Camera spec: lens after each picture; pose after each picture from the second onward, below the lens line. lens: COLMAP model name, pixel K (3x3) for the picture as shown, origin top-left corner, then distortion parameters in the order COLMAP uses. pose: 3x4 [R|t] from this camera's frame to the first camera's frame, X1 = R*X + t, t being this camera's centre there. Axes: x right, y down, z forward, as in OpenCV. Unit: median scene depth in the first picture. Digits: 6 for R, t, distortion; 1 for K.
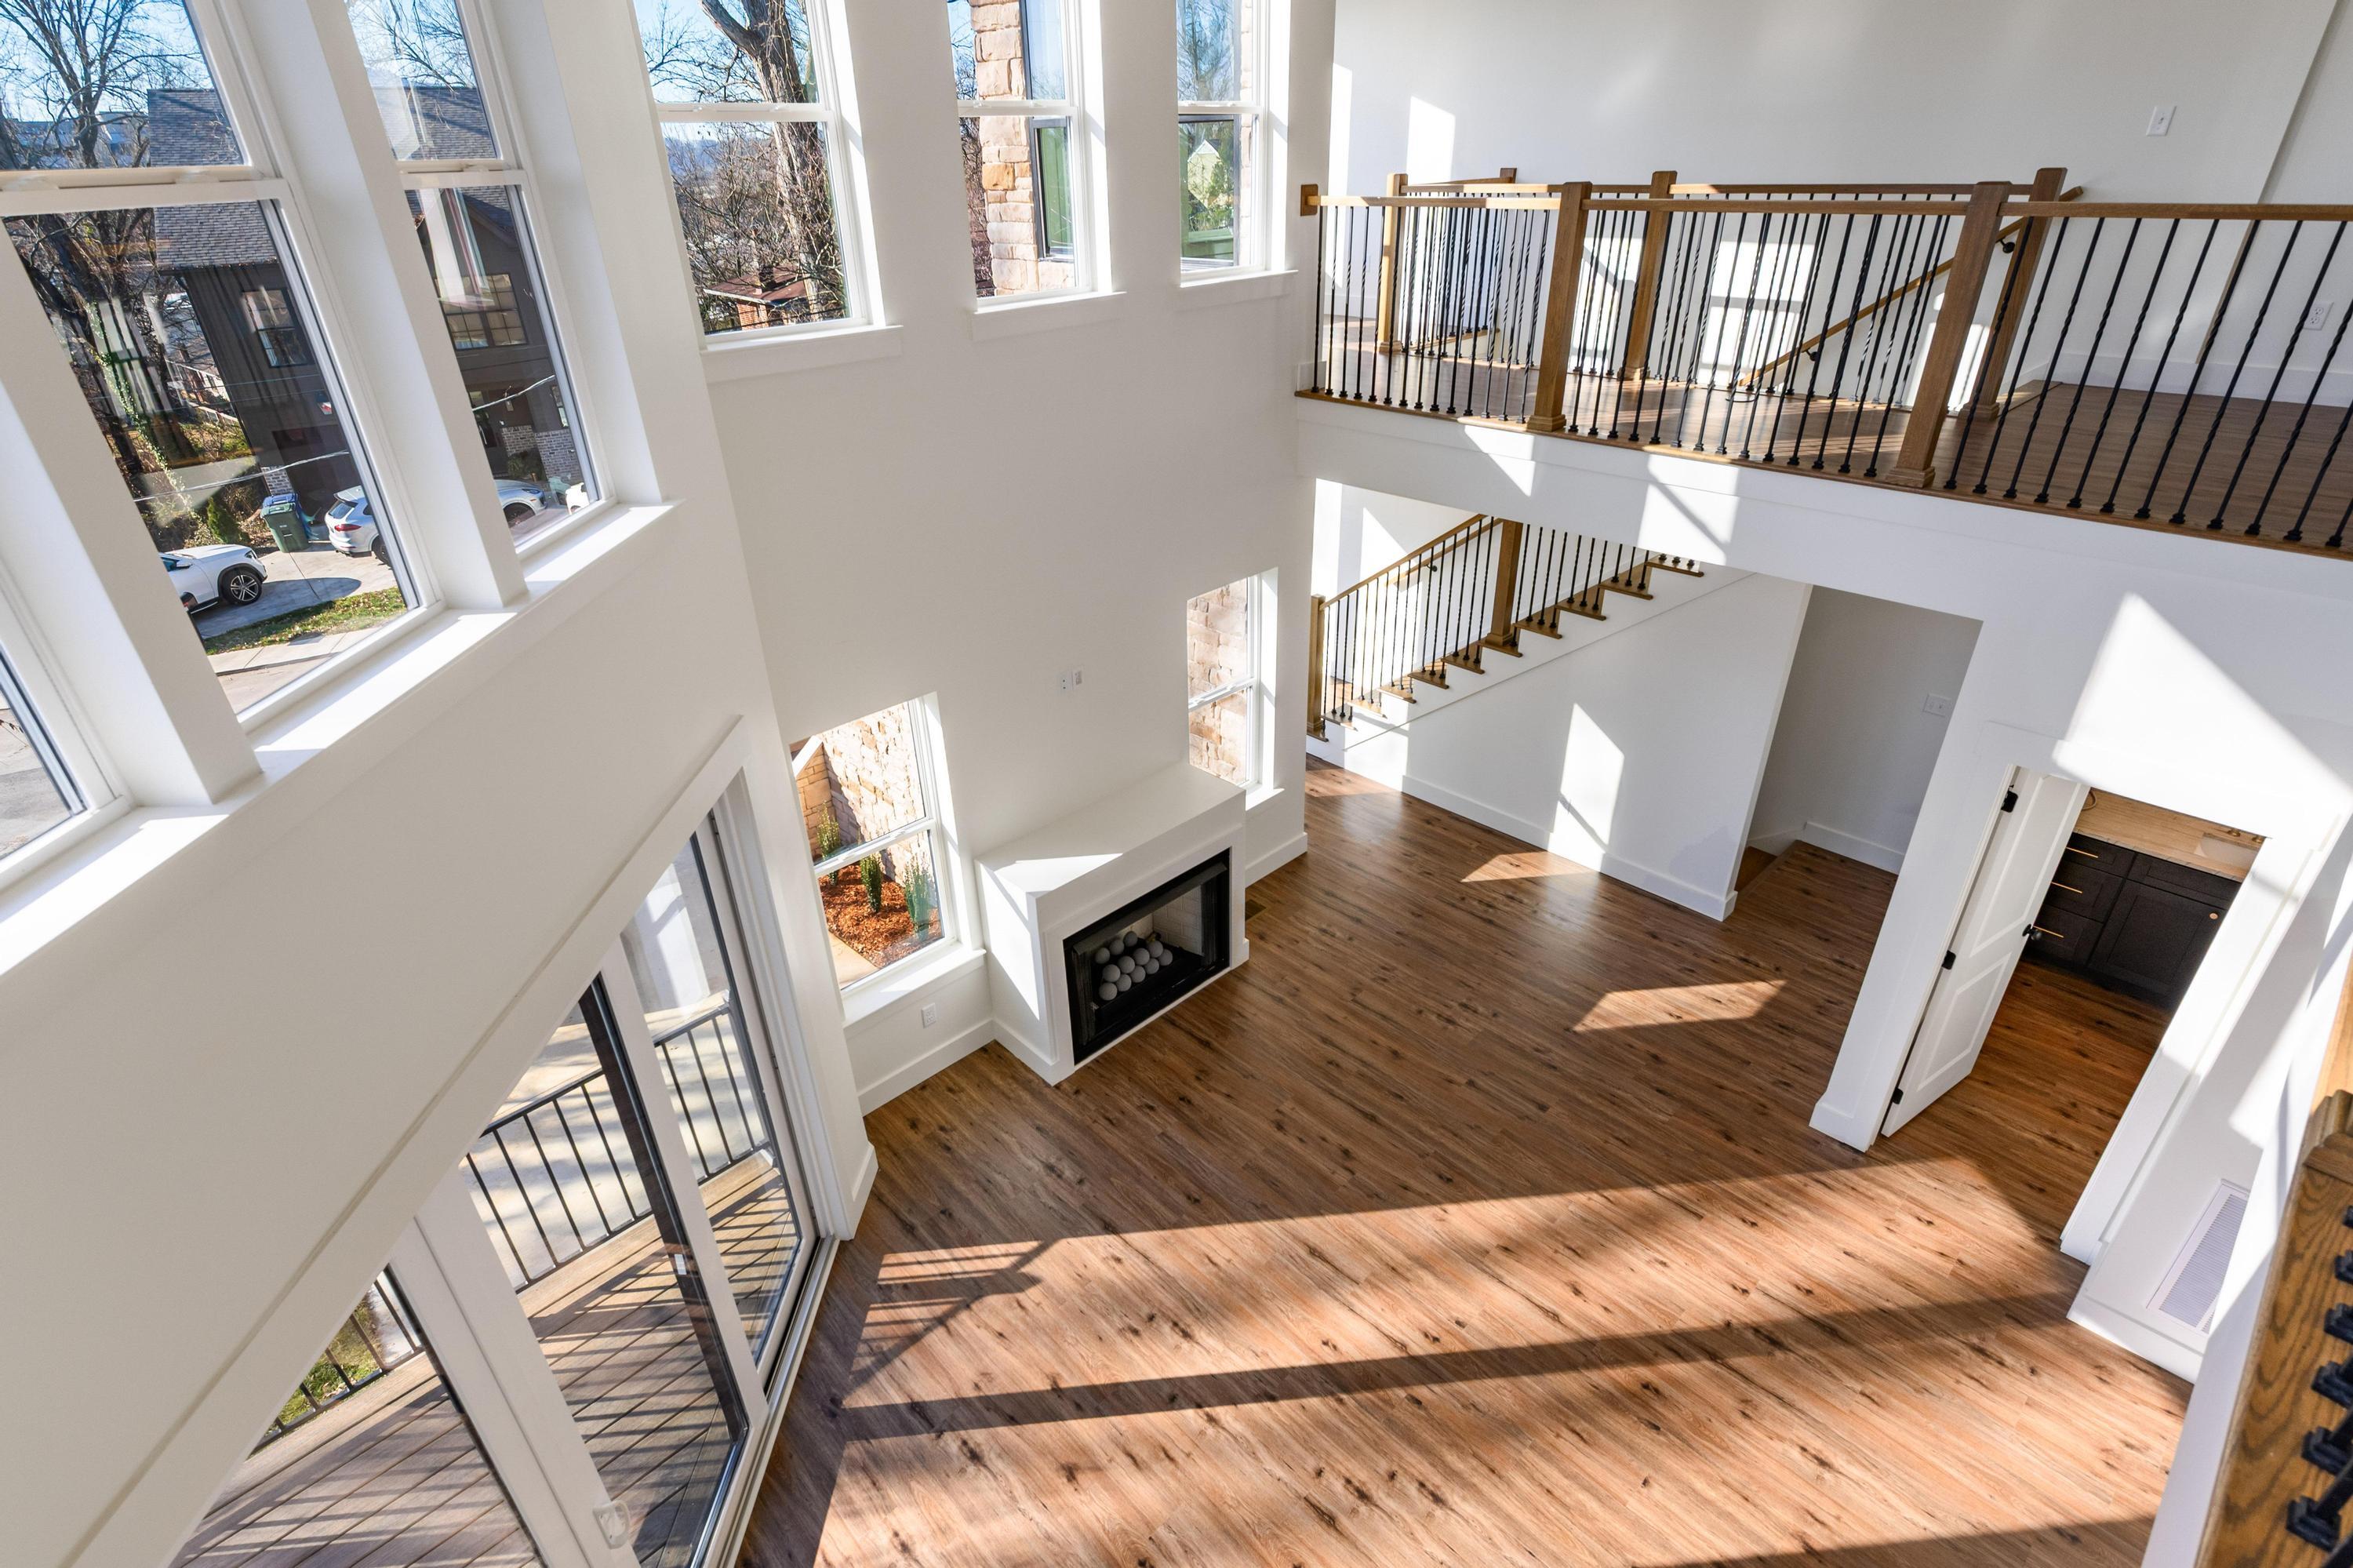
lens RADIAL K [[1151.4, 0, 1182.3], [0, 1151.4, 780.4], [0, 0, 1]] dist [-0.004835, 0.000967]
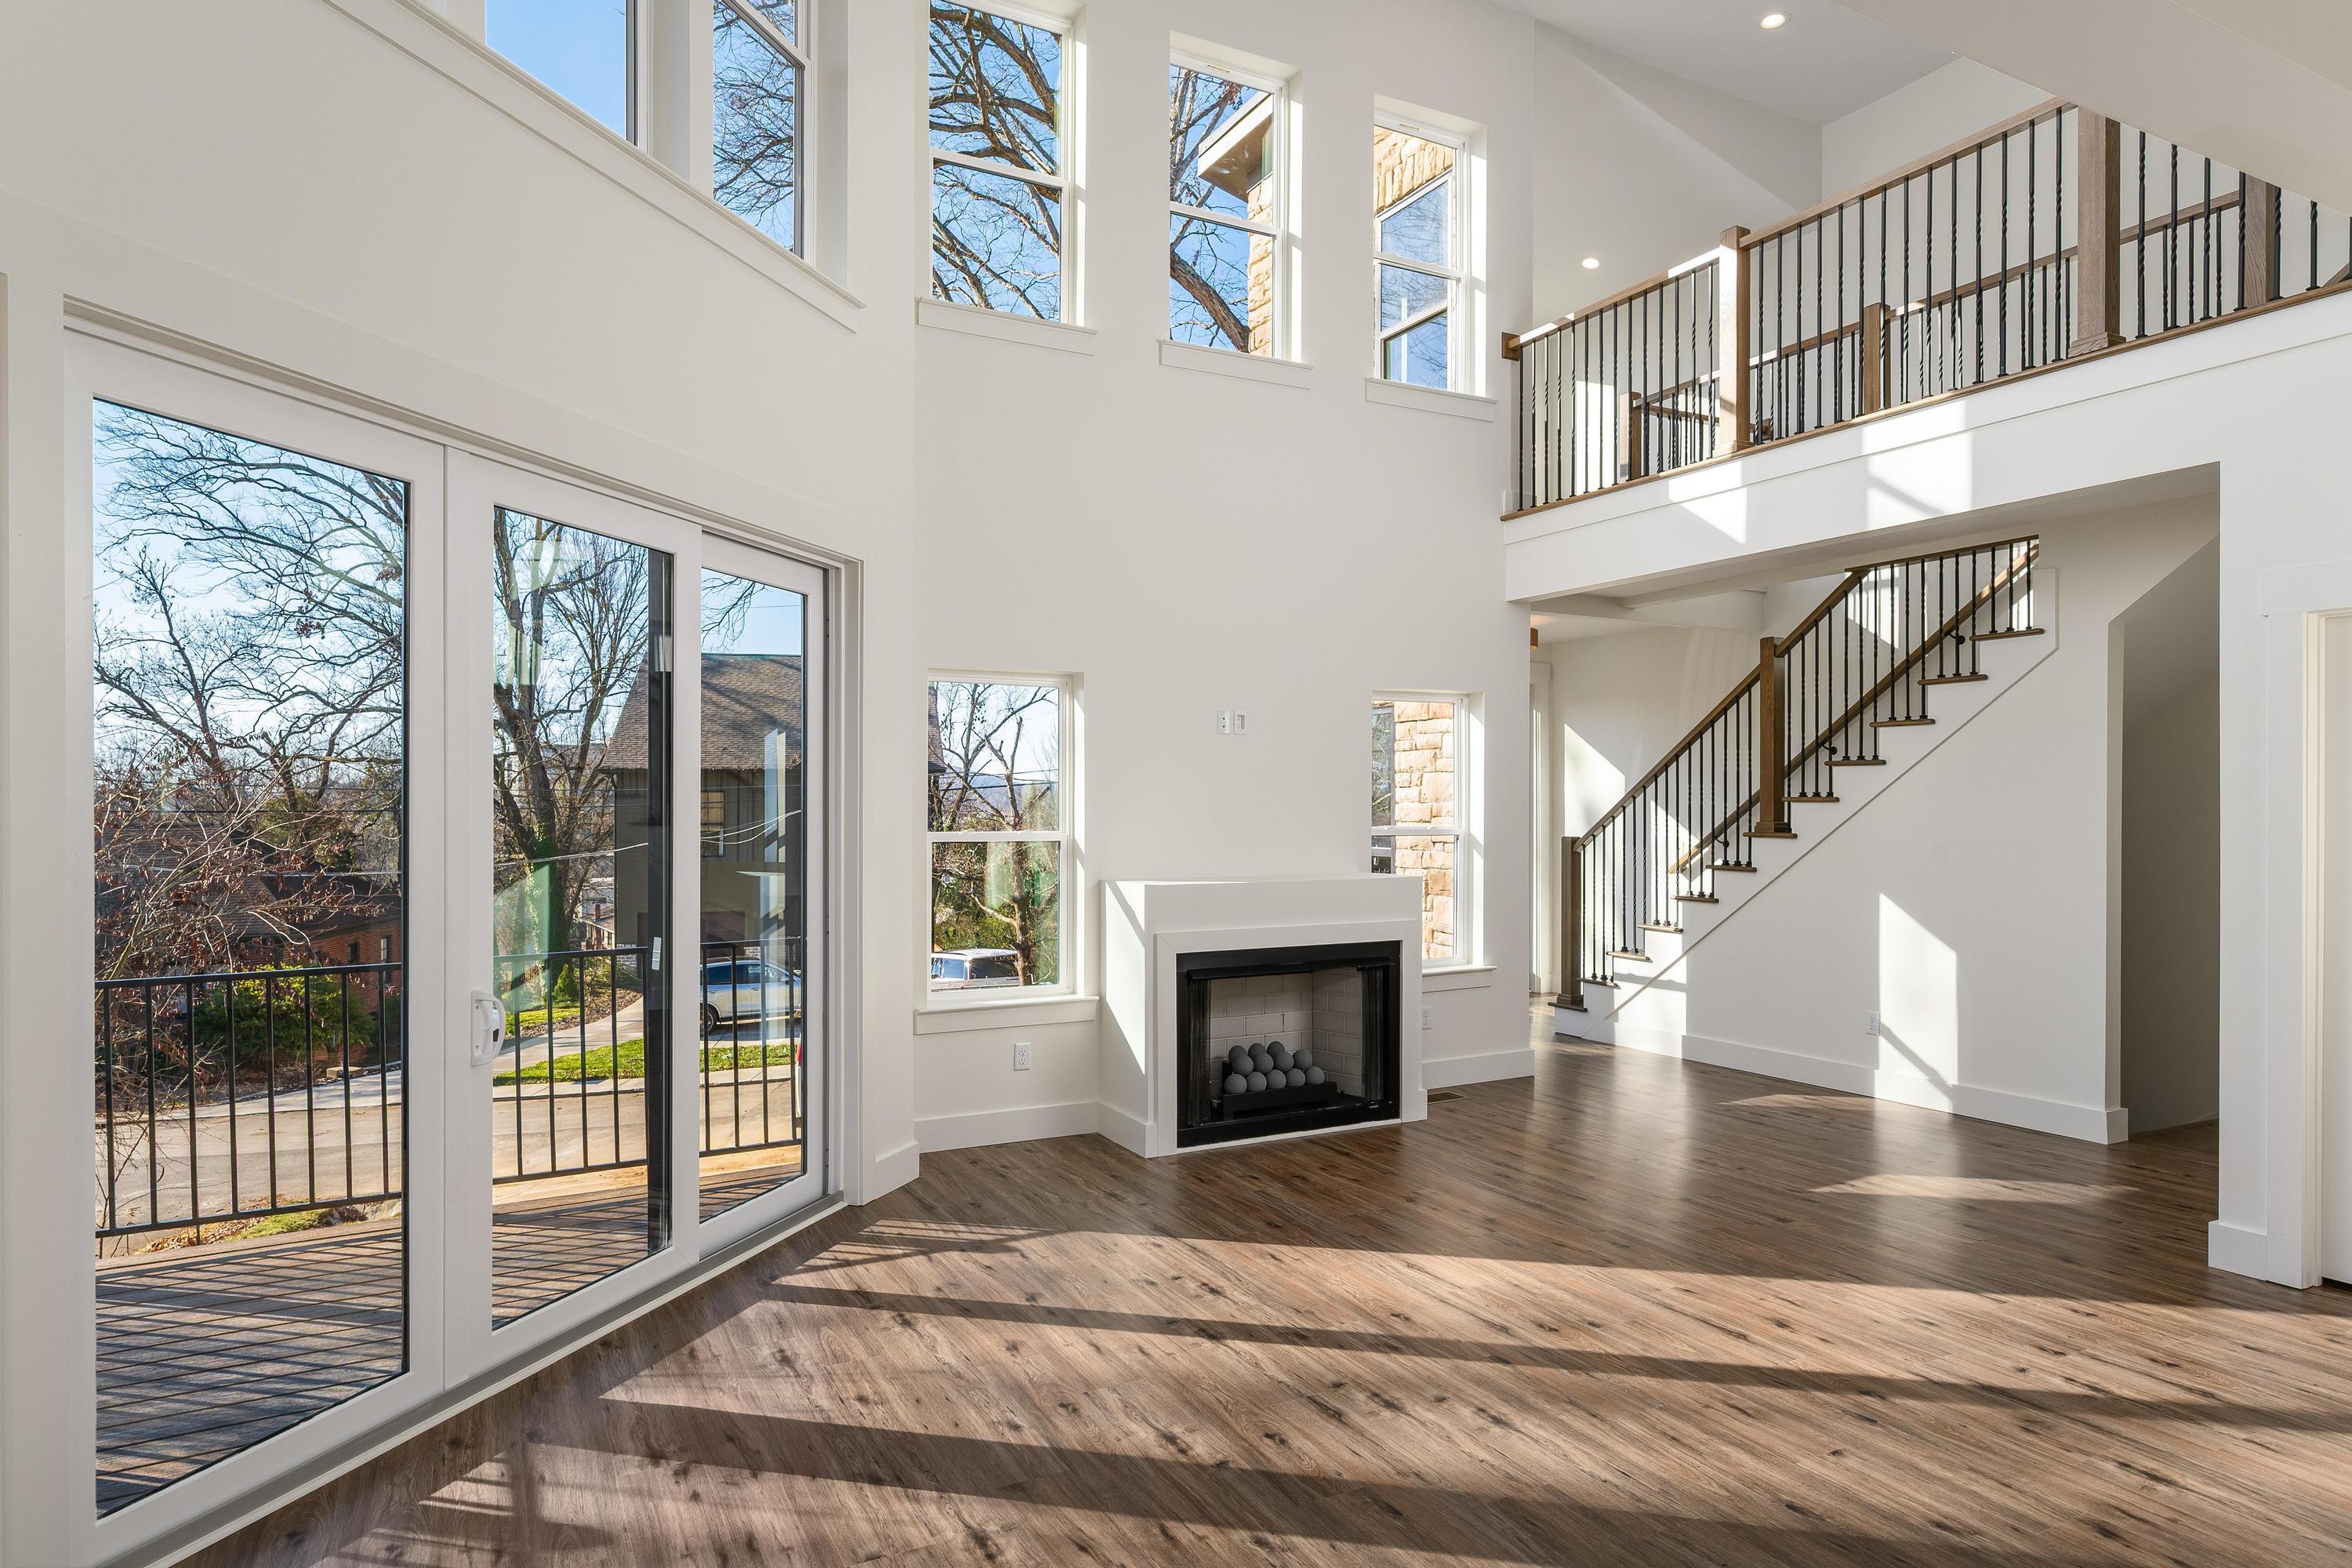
lens RADIAL K [[1361.3, 0, 1194.7], [0, 1361.3, 794.9], [0, 0, 1]] dist [-0.003658, -0.002915]
pose [[0.961272, 0.021696, -0.274745, 0.182024], [-0.153257, 0.870630, -0.467458, 0.490937], [0.229059, 0.491460, 0.840237, 0.072028]]
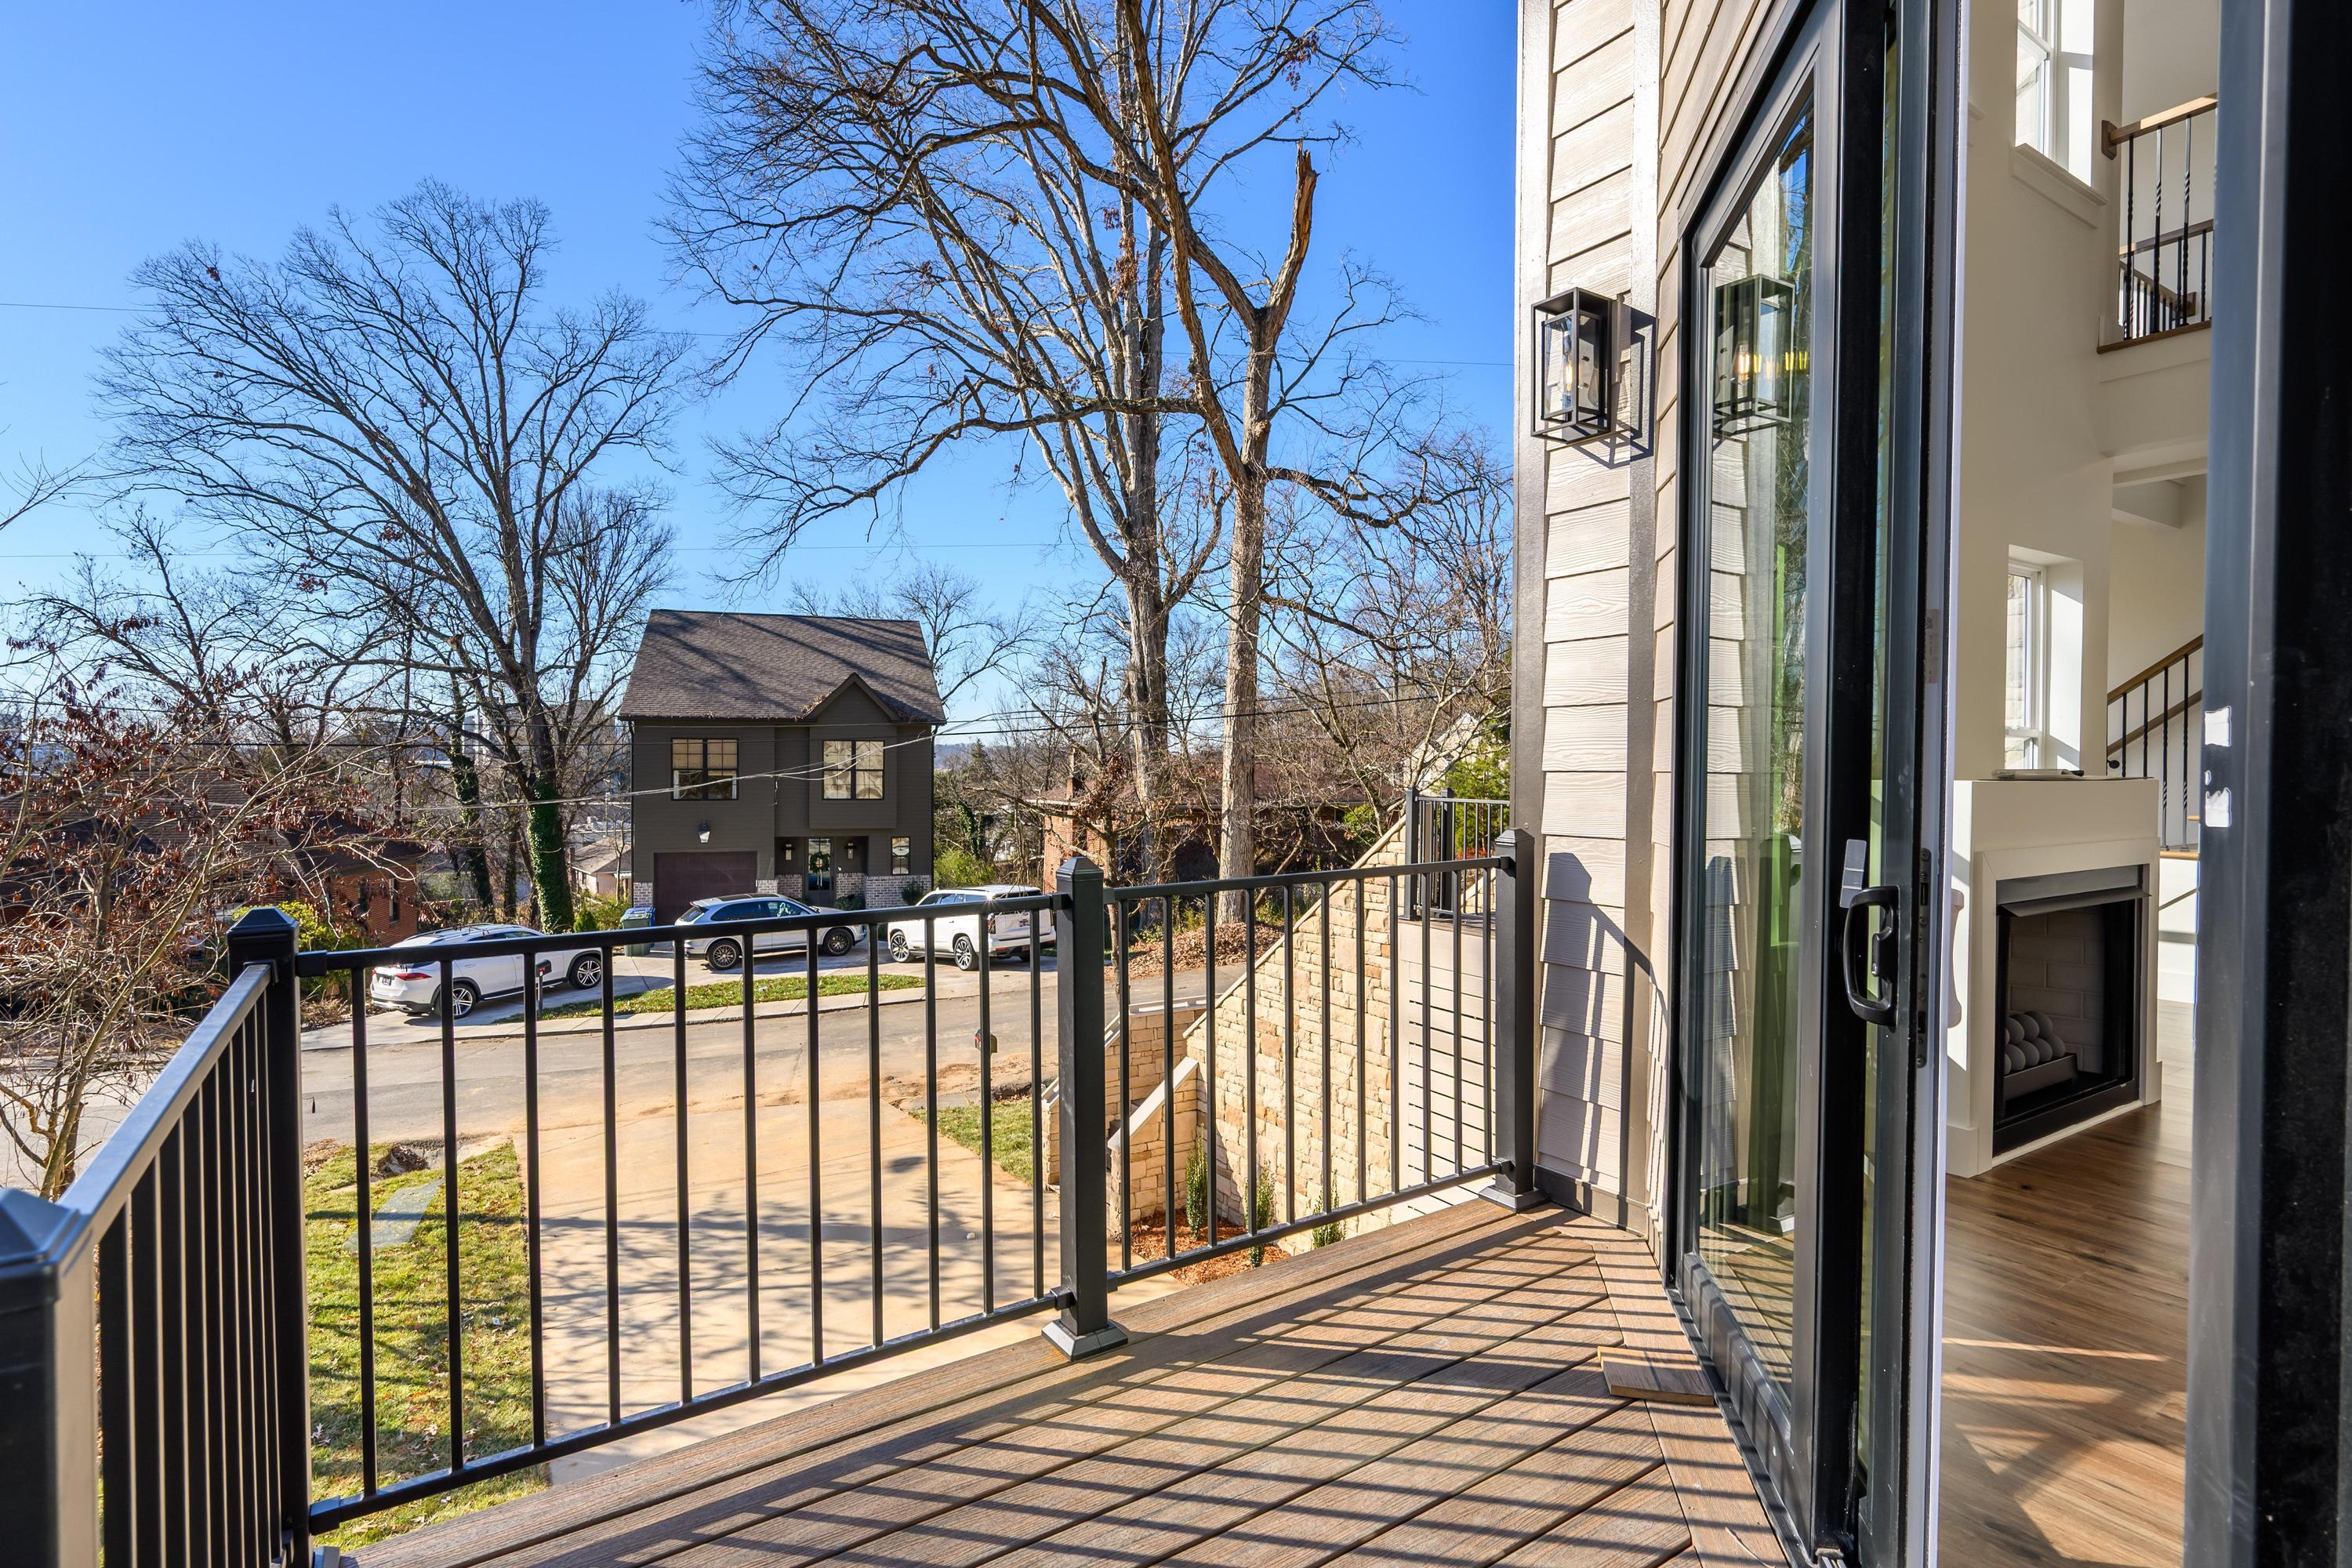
lens RADIAL K [[1150.8, 0, 1166.1], [0, 1150.8, 786.7], [0, 0, 1]] dist [-0.004835, 0.000967]
pose [[0.979989, 0.037132, -0.195556, -0.401109], [-0.124760, 0.880103, -0.458097, 0.418505], [0.155100, 0.473328, 0.867124, 0.341903]]
